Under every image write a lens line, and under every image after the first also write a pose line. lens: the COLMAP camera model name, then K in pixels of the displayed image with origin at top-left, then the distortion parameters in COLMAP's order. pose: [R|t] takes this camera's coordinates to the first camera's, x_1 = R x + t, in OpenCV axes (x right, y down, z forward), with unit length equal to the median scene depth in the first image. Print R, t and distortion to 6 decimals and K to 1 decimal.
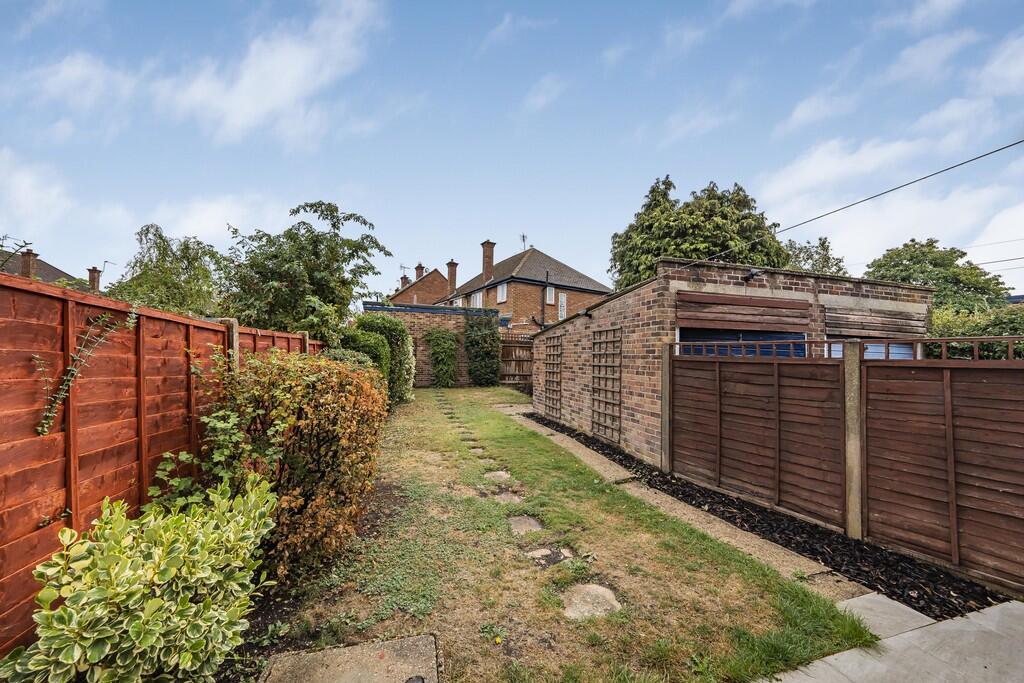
lens RADIAL K [[362.3, 0, 509.3], [0, 362.3, 349.1], [0, 0, 1]] dist [-0.001450, 0.000339]
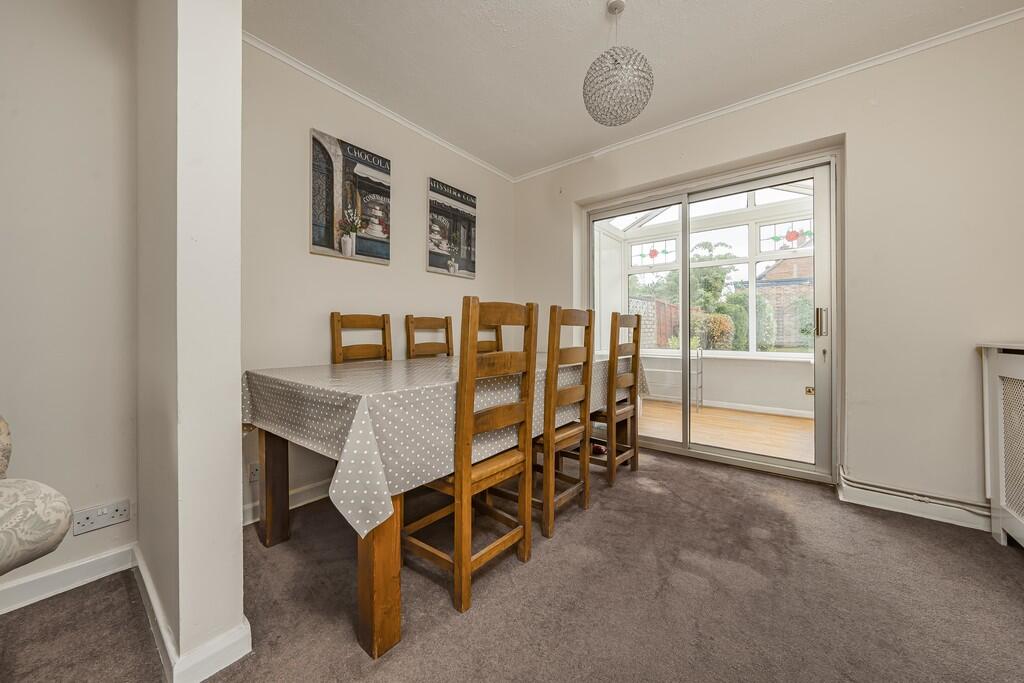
lens RADIAL K [[362.3, 0, 510.4], [0, 362.3, 328.5], [0, 0, 1]] dist [-0.001450, 0.000339]
pose [[0.570011, -0.025878, -0.821230, 0.485772], [0.032743, 0.999425, -0.008766, 0.057706], [0.820985, -0.021893, 0.570530, -0.985856]]
